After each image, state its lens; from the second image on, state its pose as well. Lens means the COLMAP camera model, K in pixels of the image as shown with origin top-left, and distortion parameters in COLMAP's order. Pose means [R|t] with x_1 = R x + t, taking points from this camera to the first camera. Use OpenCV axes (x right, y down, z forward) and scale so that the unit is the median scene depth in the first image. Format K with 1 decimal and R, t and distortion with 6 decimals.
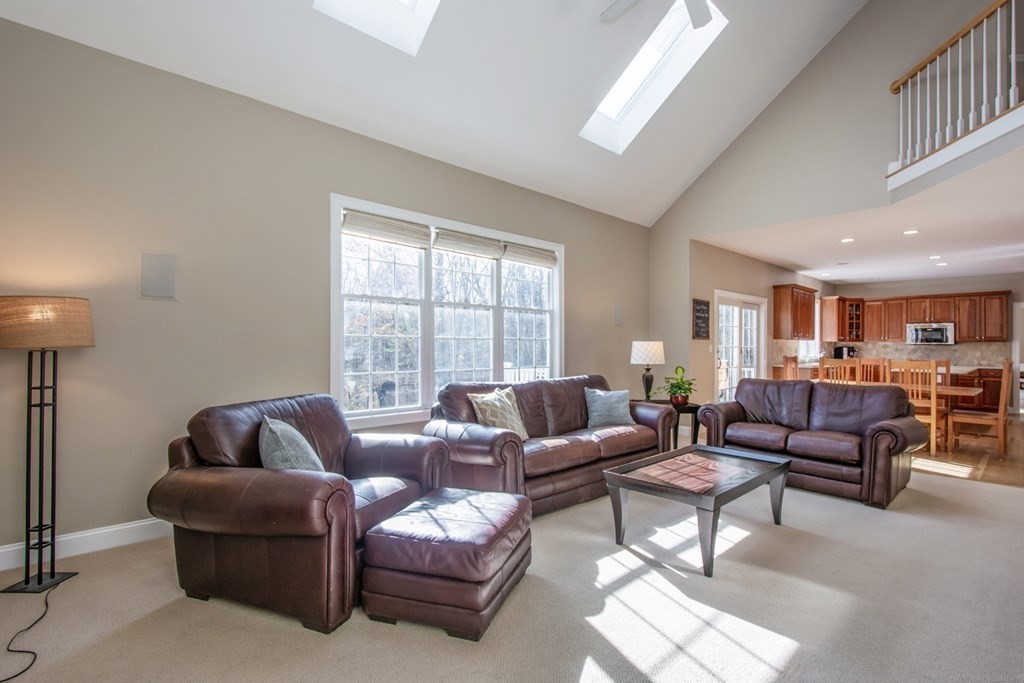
lens RADIAL K [[488.8, 0, 516.5], [0, 488.8, 342.4], [0, 0, 1]] dist [0.000058, 0.000649]
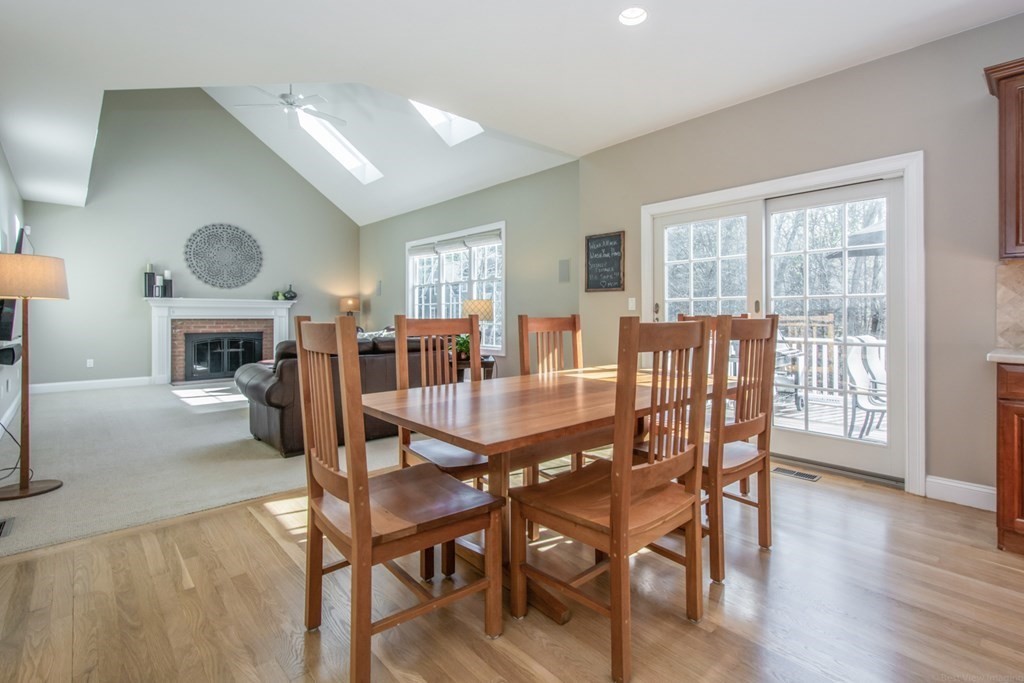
lens RADIAL K [[455.9, 0, 553.5], [0, 455.9, 320.7], [0, 0, 1]] dist [0.004118, -0.000576]
pose [[0.064135, 0.002526, -0.997938, 1.283348], [0.009877, 0.999946, 0.003166, 0.043455], [0.997892, -0.010060, 0.064106, 1.104324]]
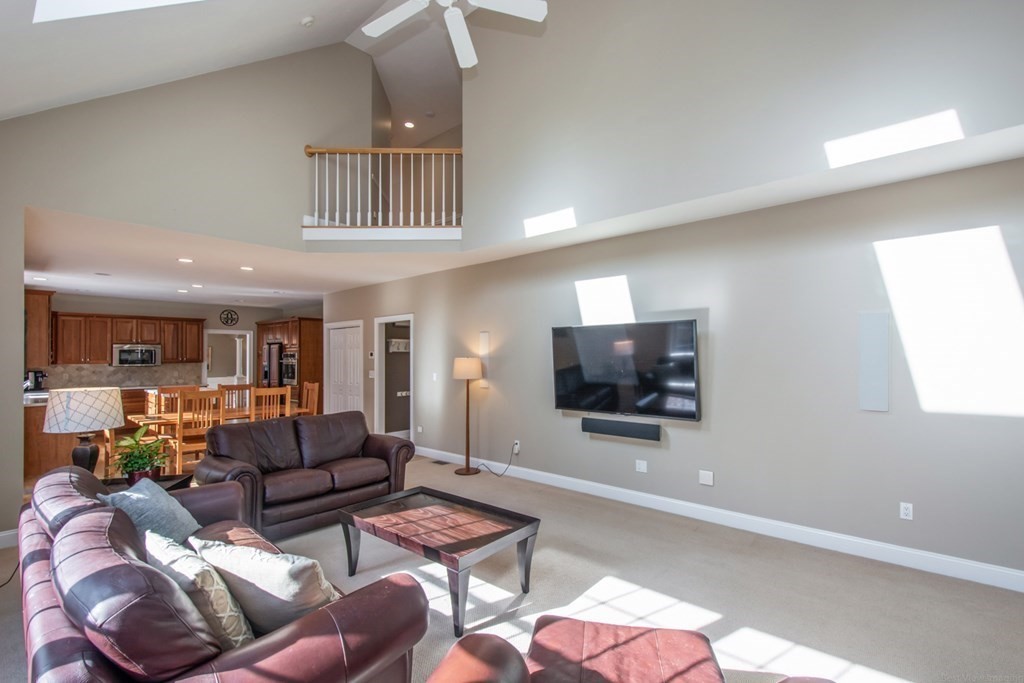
lens RADIAL K [[455.9, 0, 548.2], [0, 455.9, 357.5], [0, 0, 1]] dist [0.004118, -0.000576]
pose [[-0.143163, -0.011129, 0.989637, -0.332812], [-0.004591, 0.999933, 0.010581, -0.046453], [-0.989688, -0.003028, -0.143205, 0.535971]]
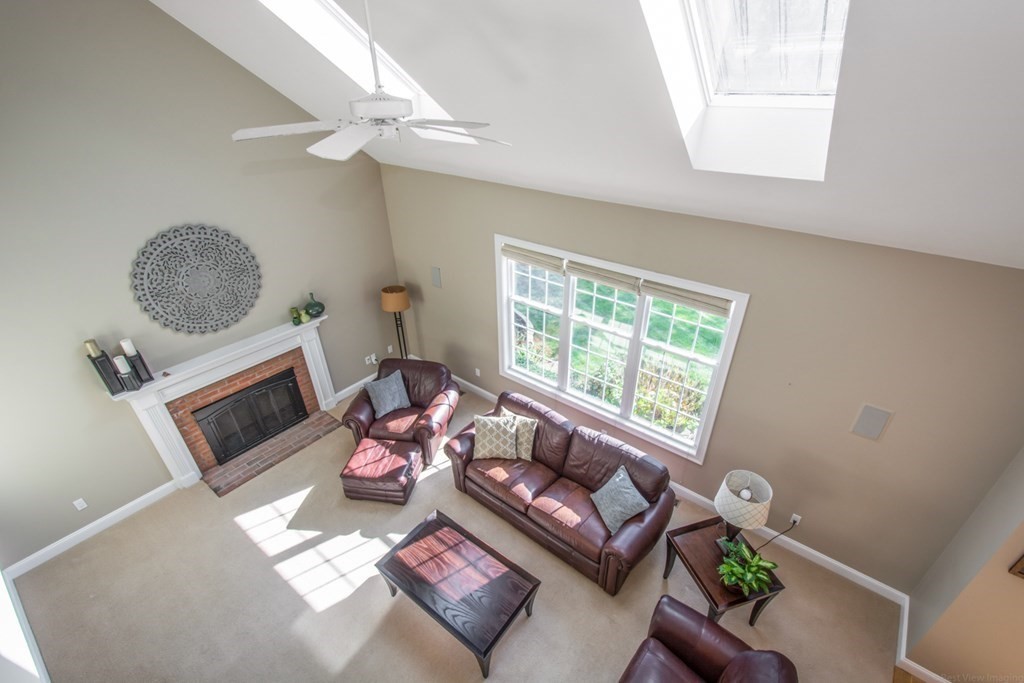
lens RADIAL K [[455.9, 0, 549.8], [0, 455.9, 360.5], [0, 0, 1]] dist [0.004118, -0.000576]
pose [[0.180110, 0.514843, -0.838151, 0.674625], [-0.003255, 0.852393, 0.522891, -0.486398], [0.983641, -0.091450, 0.155200, 0.651323]]
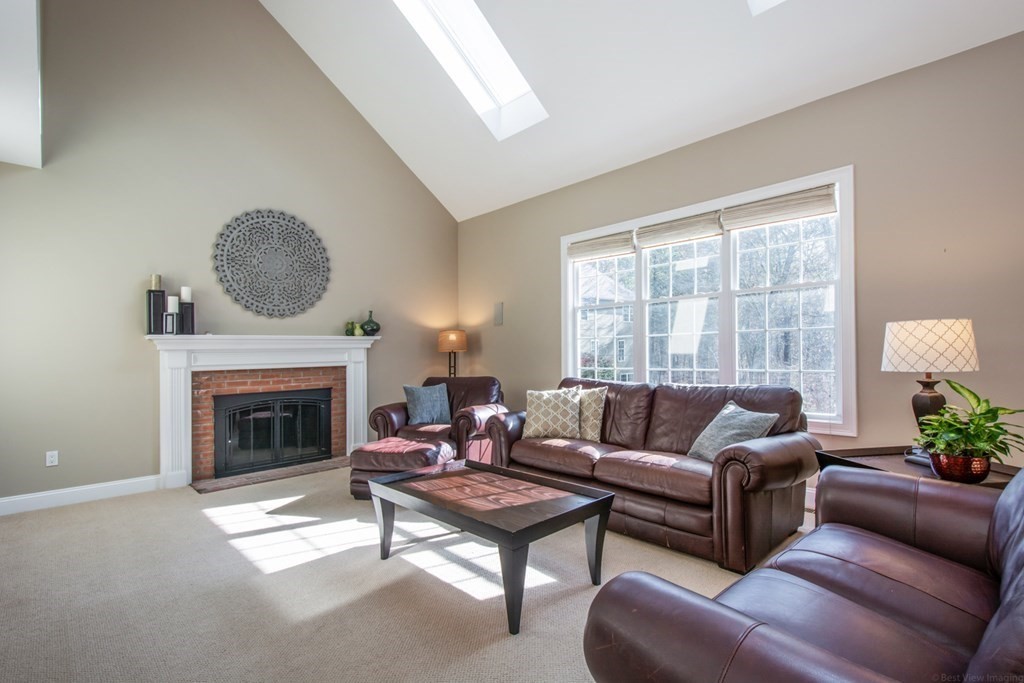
lens RADIAL K [[488.8, 0, 542.2], [0, 488.8, 345.3], [0, 0, 1]] dist [0.000058, 0.000649]
pose [[0.027235, -0.018632, -0.999455, 0.712827], [0.027694, 0.999457, -0.017878, 0.018446], [0.999245, -0.027192, 0.027736, 0.638660]]
